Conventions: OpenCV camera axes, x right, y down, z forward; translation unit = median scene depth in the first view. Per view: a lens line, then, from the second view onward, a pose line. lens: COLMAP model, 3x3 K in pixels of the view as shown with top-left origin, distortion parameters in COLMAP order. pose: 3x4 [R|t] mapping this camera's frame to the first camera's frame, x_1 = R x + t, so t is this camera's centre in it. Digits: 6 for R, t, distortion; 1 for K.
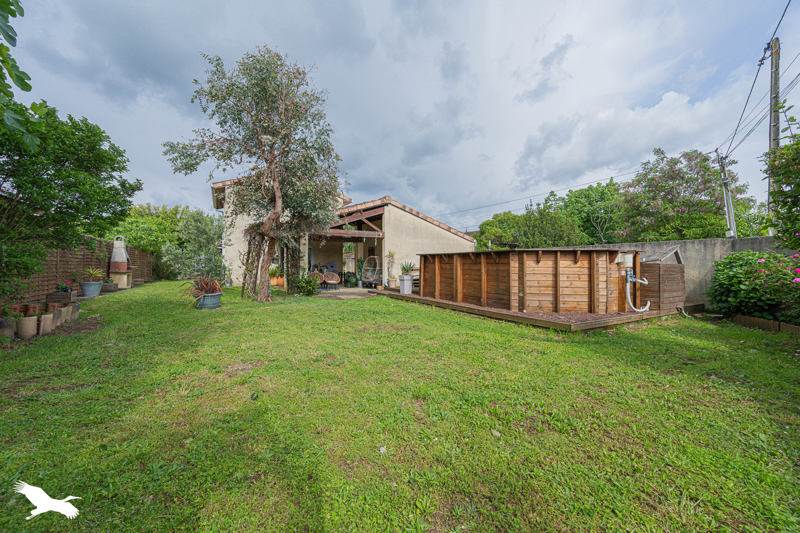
lens RADIAL K [[314.6, 0, 401.1], [0, 314.6, 270.1], [0, 0, 1]] dist [0.000213, 0.000013]
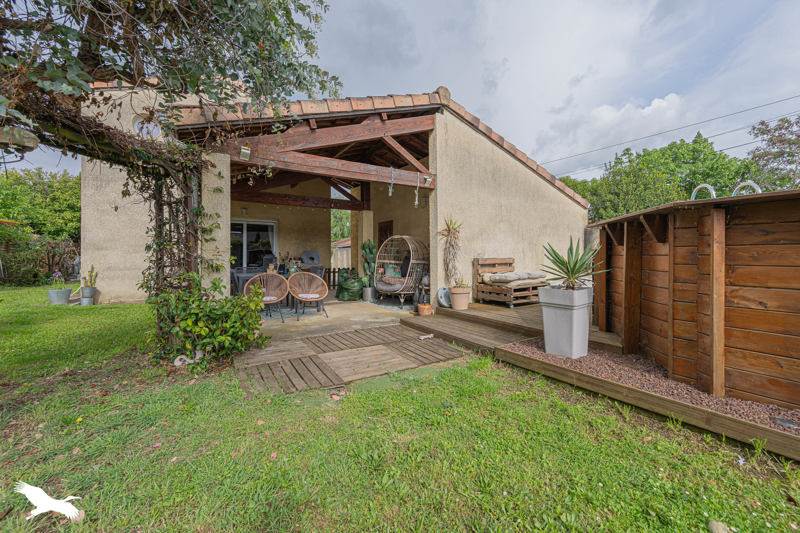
lens RADIAL K [[314.6, 0, 399.0], [0, 314.6, 259.4], [0, 0, 1]] dist [0.000213, 0.000013]
pose [[0.999023, -0.010888, 0.042823, -0.120438], [0.011201, 0.999912, -0.007092, -0.007004], [-0.042742, 0.007565, 0.999058, 0.587468]]
